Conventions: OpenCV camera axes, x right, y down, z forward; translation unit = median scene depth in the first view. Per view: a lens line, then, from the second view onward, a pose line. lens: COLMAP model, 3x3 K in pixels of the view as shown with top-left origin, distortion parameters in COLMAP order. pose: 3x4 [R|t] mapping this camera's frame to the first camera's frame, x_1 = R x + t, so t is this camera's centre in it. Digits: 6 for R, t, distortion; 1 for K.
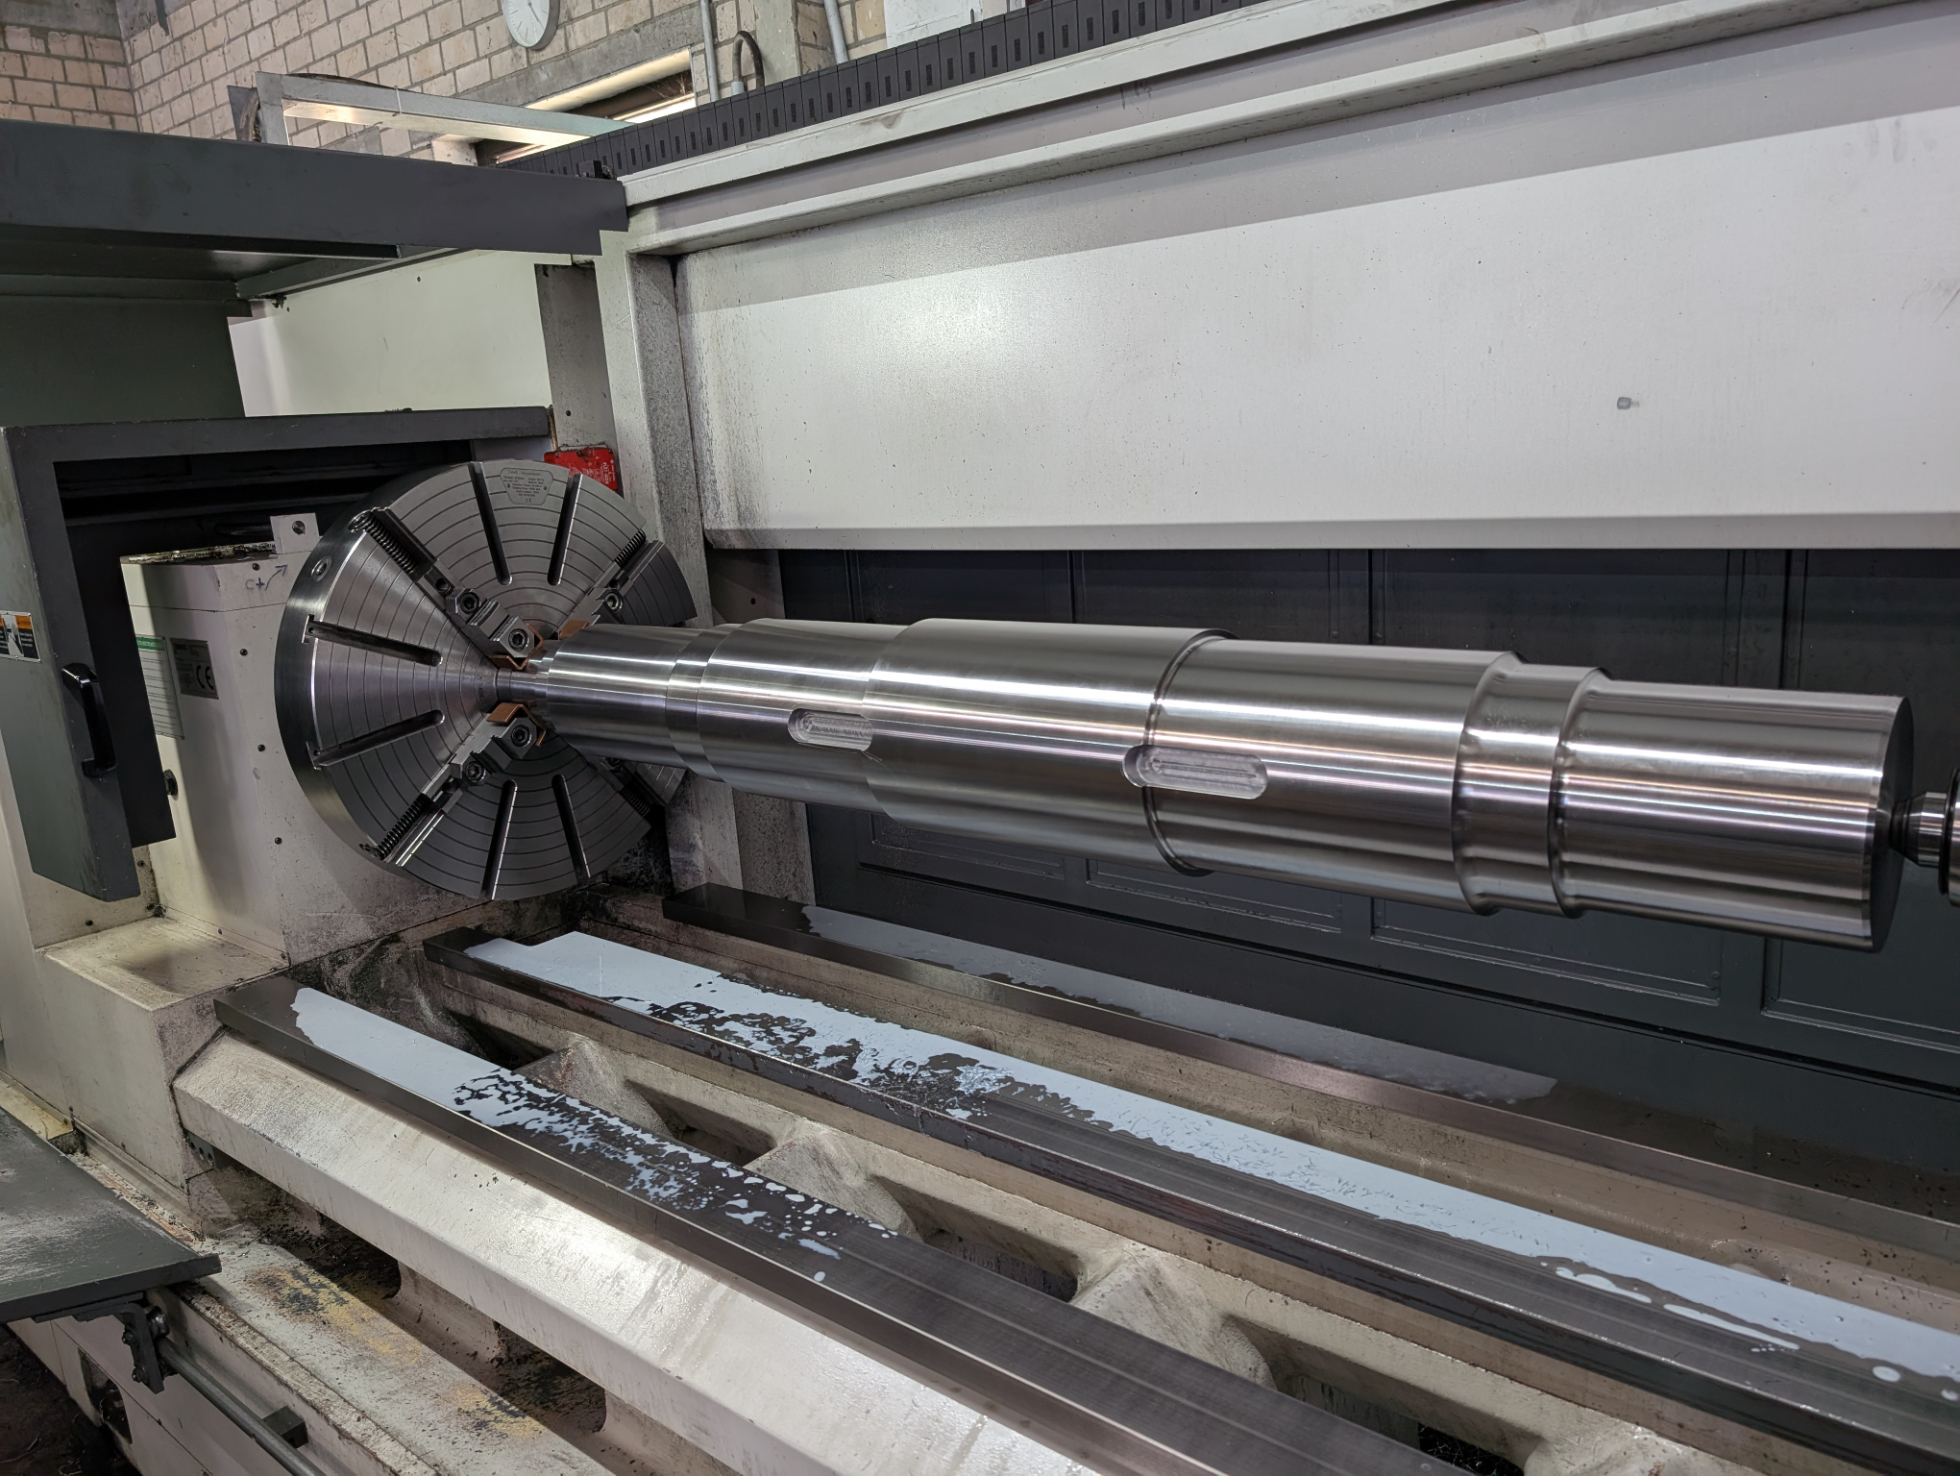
lens RADIAL K [[1368.6, 0, 983.0], [0, 1368.6, 739.2], [0, 0, 1]] dist [0.011929, 0.005281]
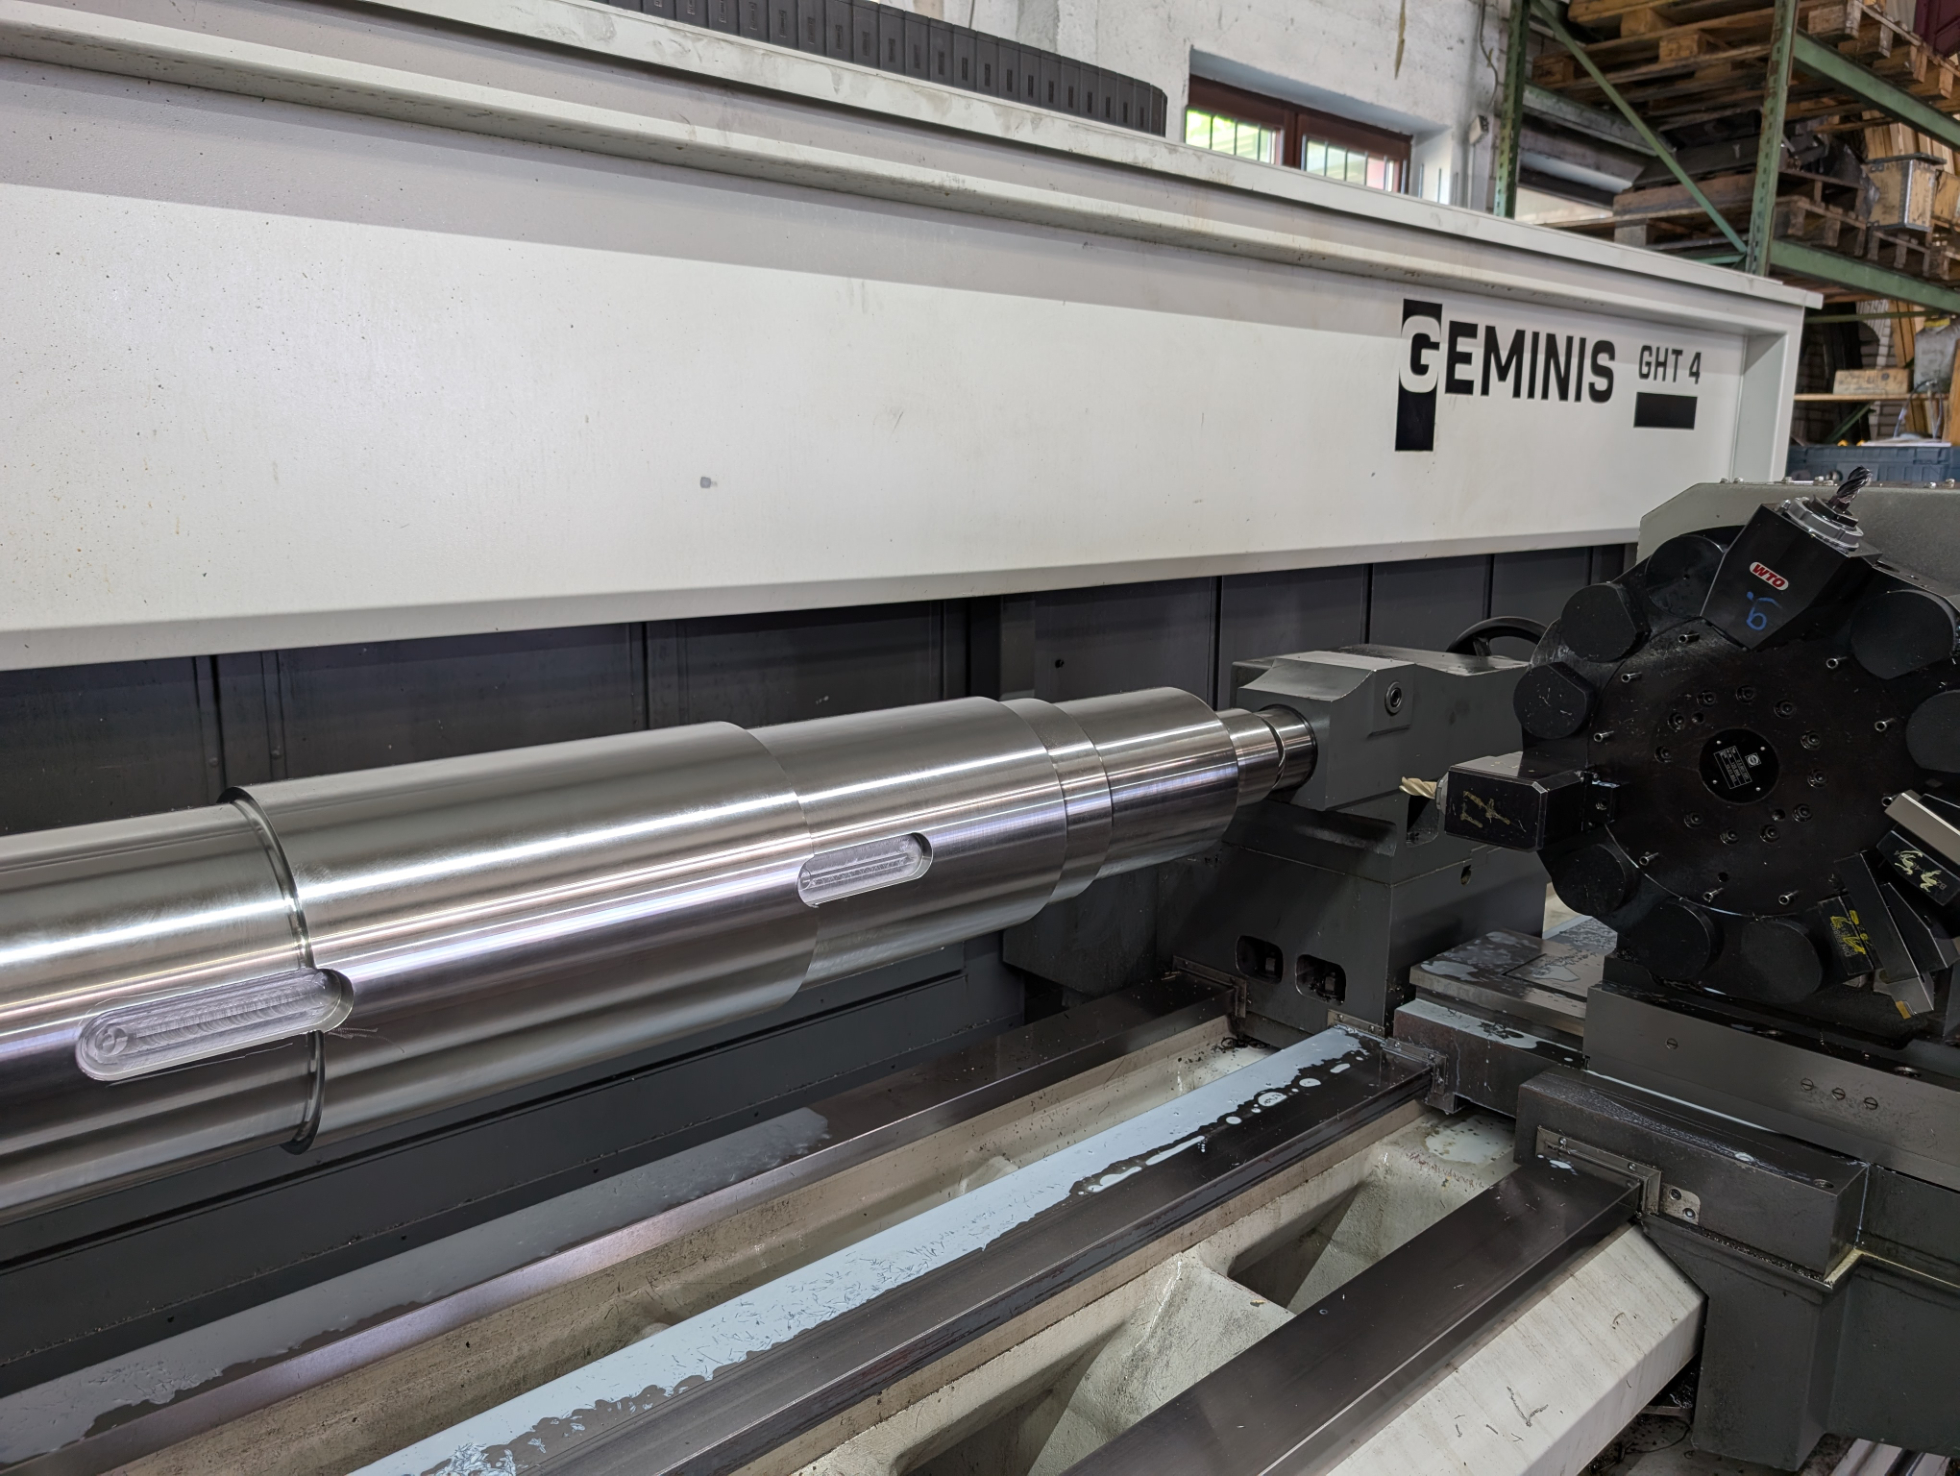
lens RADIAL K [[1483.4, 0, 982.4], [0, 1483.4, 733.5], [0, 0, 1]] dist [0.040640, -0.000339]
pose [[0.141430, -0.126073, 0.981888, -0.733399], [0.195318, 0.975914, 0.097172, -0.136465], [-0.970489, 0.178037, 0.162648, 0.700221]]
